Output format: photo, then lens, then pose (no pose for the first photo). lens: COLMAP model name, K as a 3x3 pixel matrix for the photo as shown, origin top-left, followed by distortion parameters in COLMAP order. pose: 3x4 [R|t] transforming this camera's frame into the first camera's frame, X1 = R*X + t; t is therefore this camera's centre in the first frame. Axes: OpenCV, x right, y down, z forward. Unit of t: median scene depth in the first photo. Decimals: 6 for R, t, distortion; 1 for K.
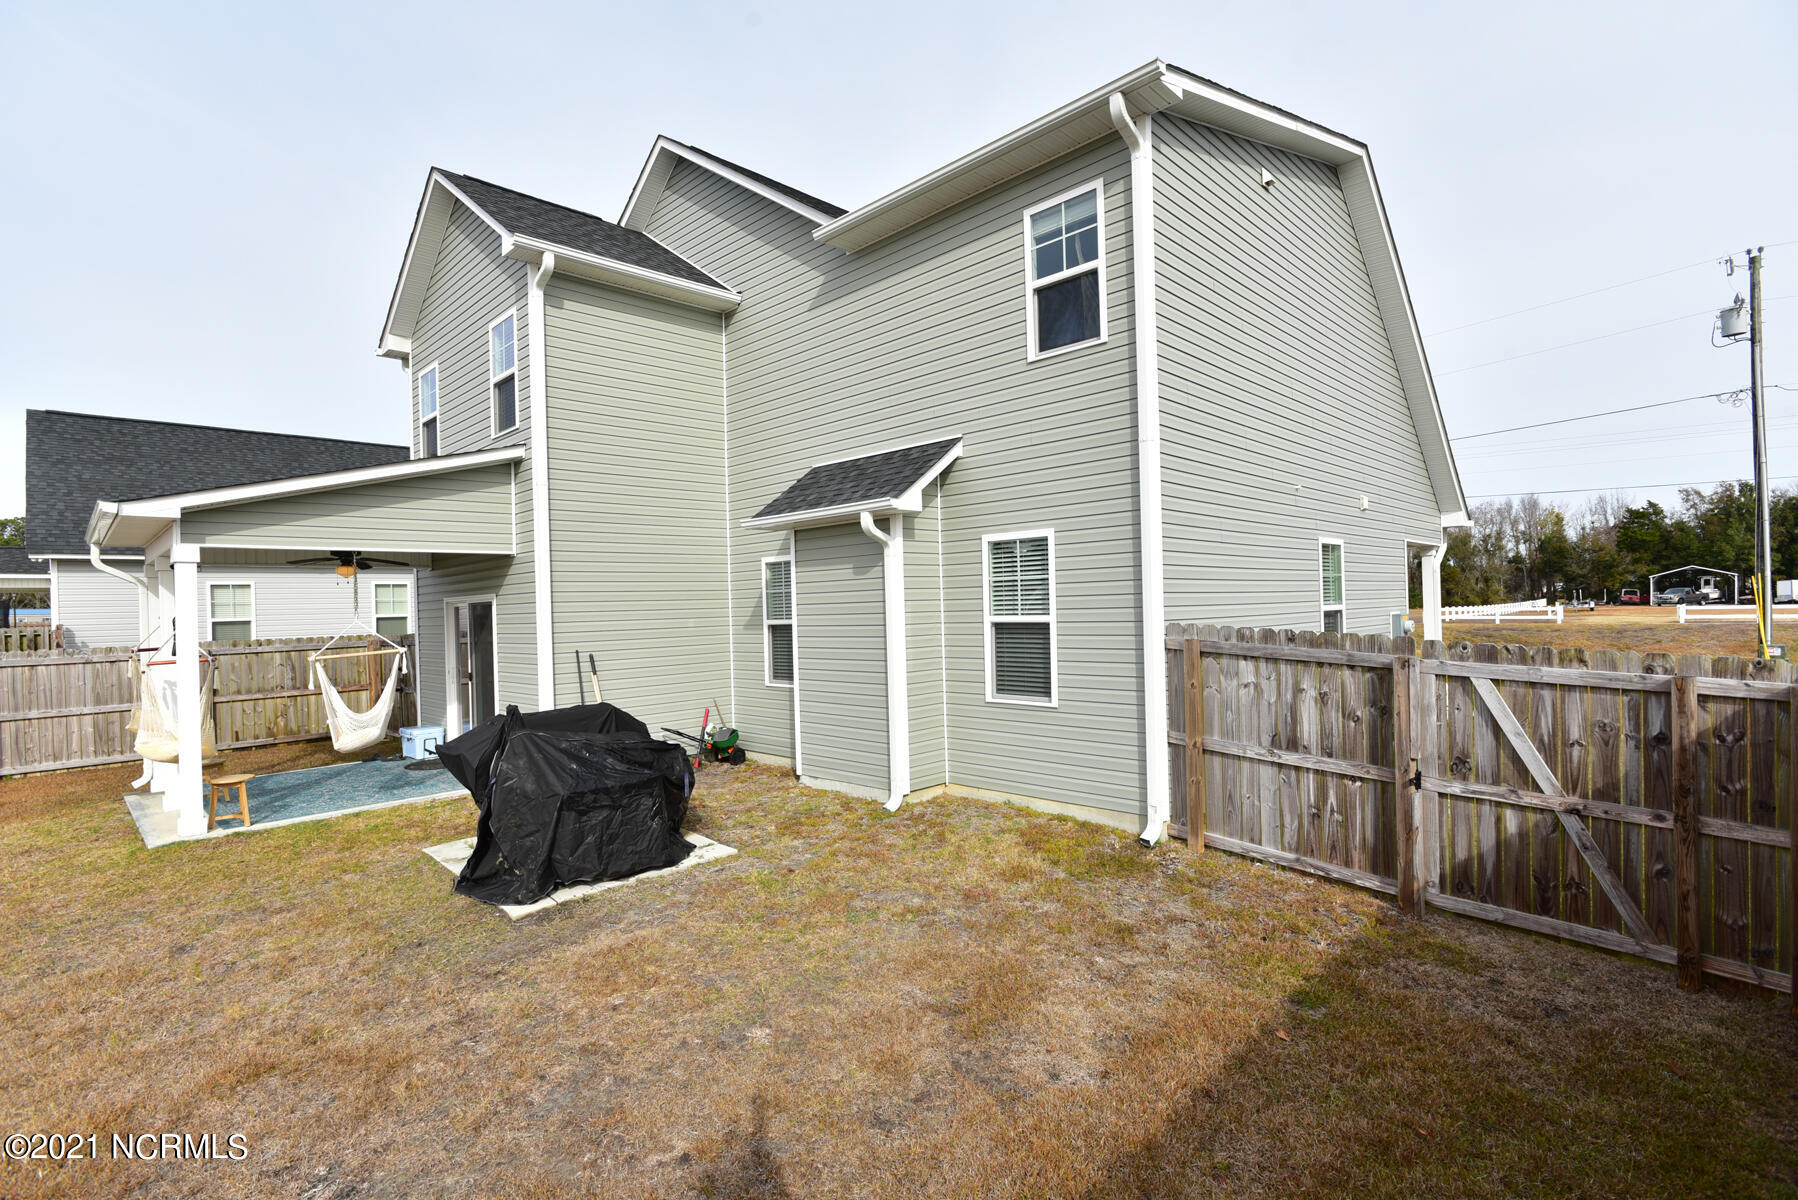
lens RADIAL K [[855.1, 0, 902.4], [0, 855.1, 605.0], [0, 0, 1]] dist [-0.016790, 0.000582]
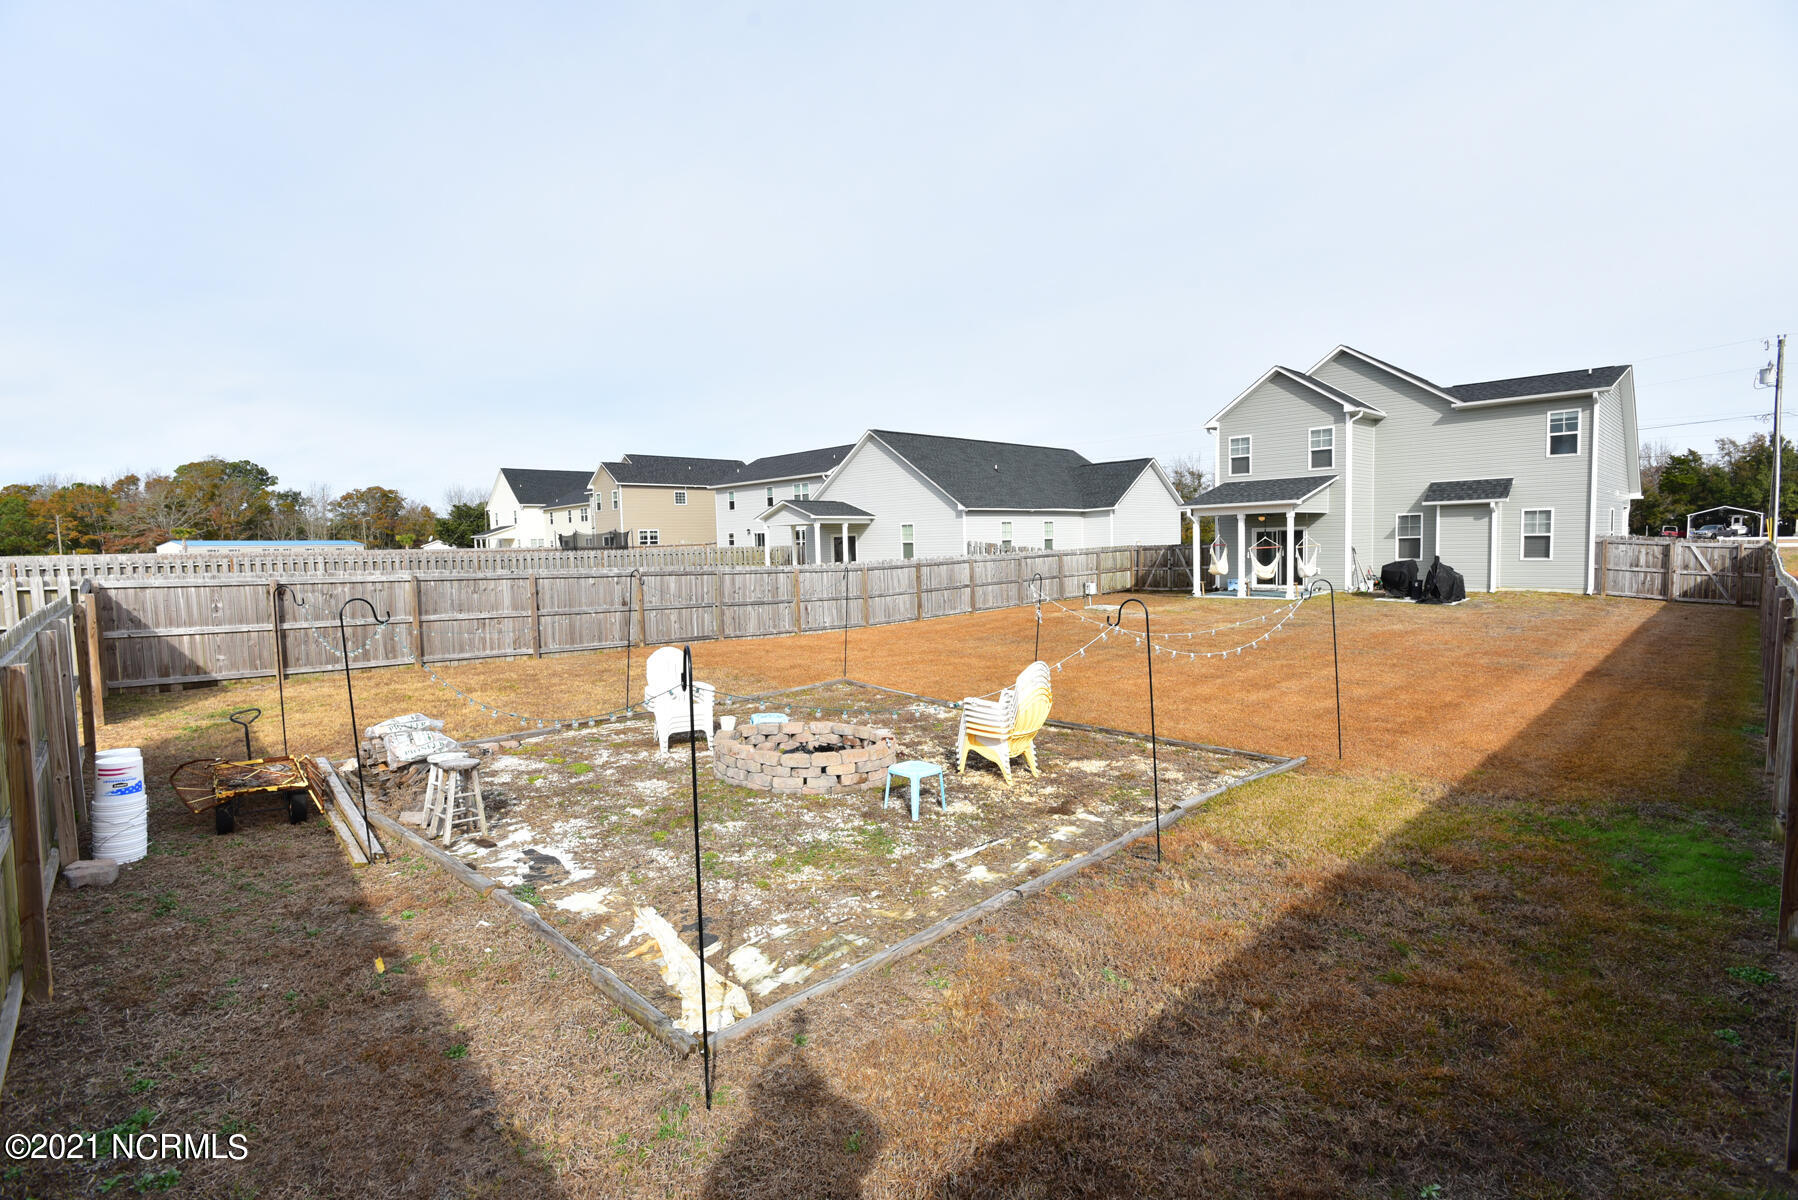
lens RADIAL K [[857.3, 0, 899.0], [0, 857.3, 600.0], [0, 0, 1]] dist [-0.014363, 0.000180]
pose [[0.999898, 0.002820, -0.014028, -2.402169], [-0.001832, 0.997547, 0.069975, 0.045051], [0.014191, -0.069942, 0.997450, -2.460011]]
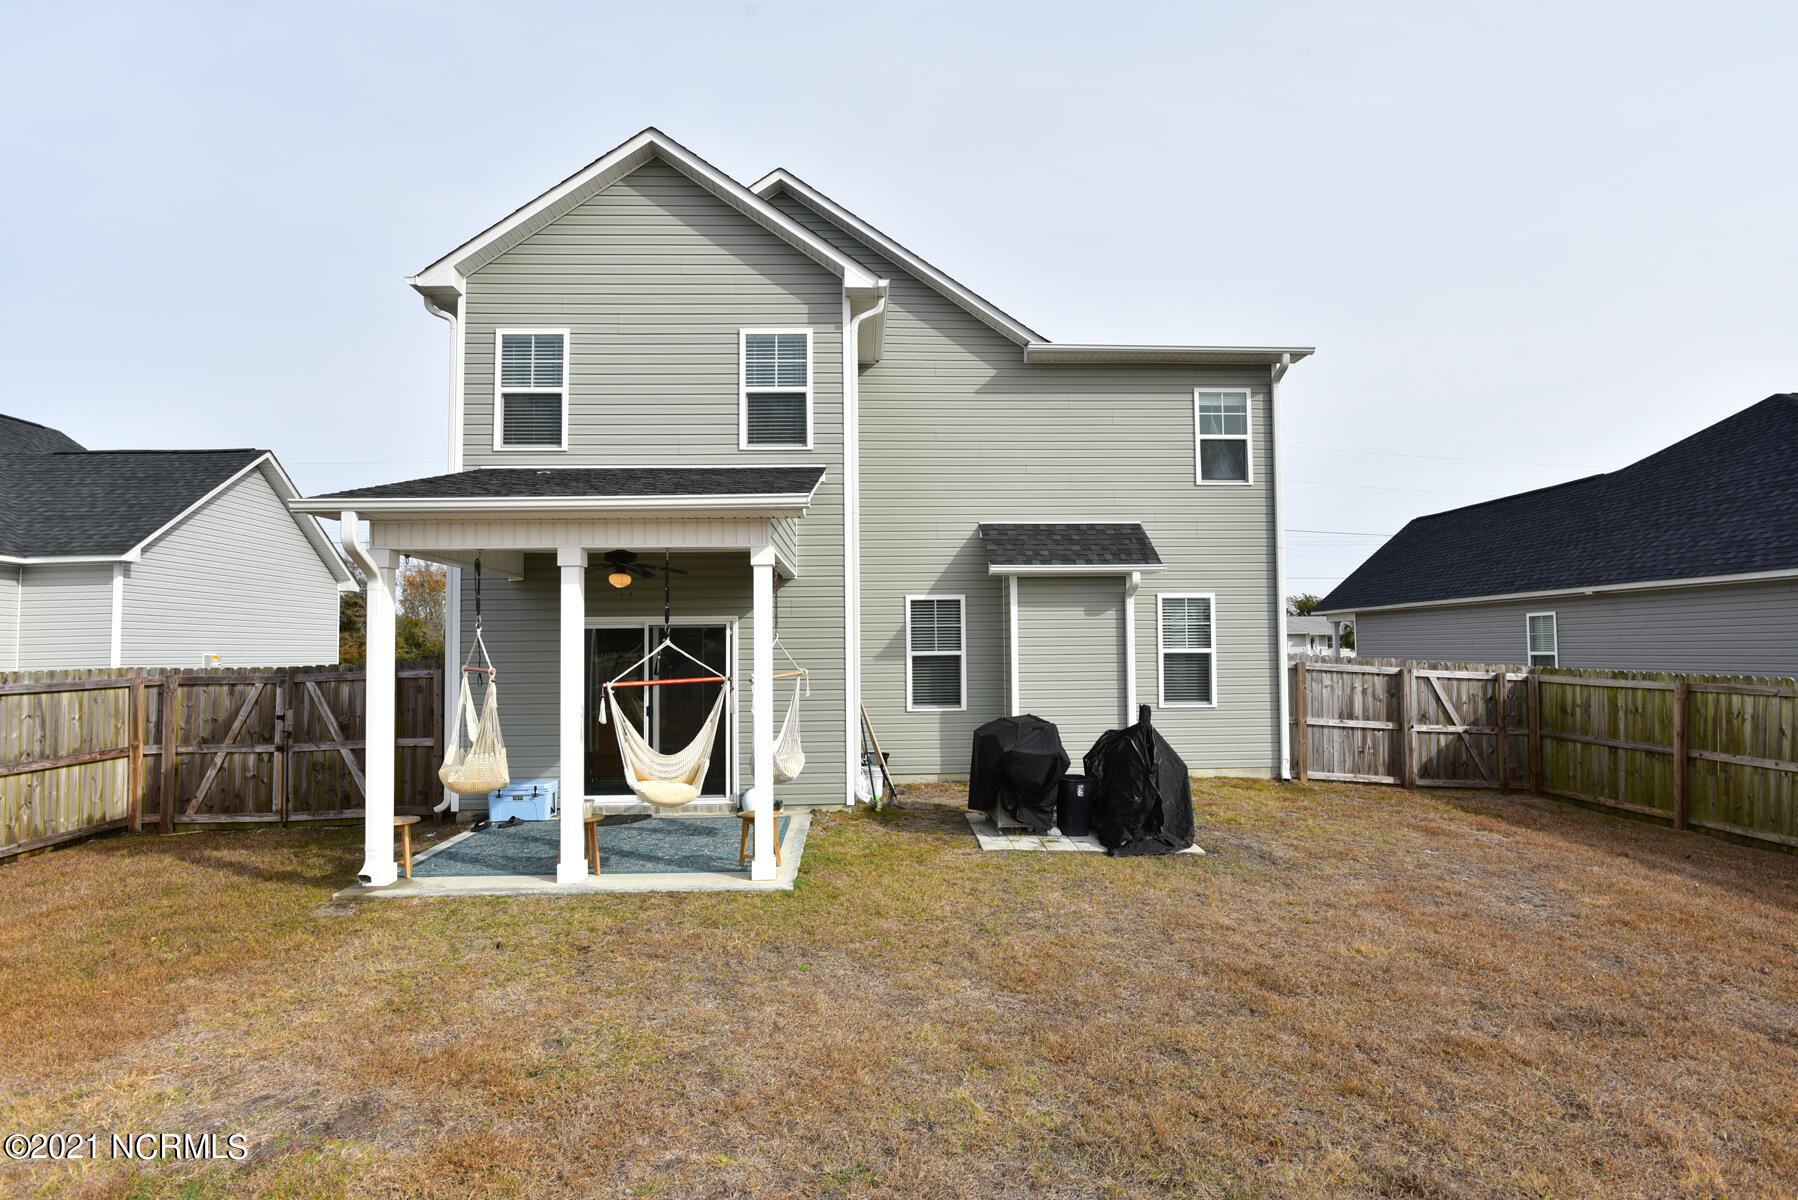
lens RADIAL K [[969.5, 0, 899.0], [0, 969.5, 600.0], [0, 0, 1]] dist [-0.030743, 0.000536]
pose [[0.677138, 0.059938, 0.733411, -1.531555], [-0.012131, 0.997451, -0.070317, 0.055658], [-0.735756, 0.038717, 0.676139, 0.225315]]
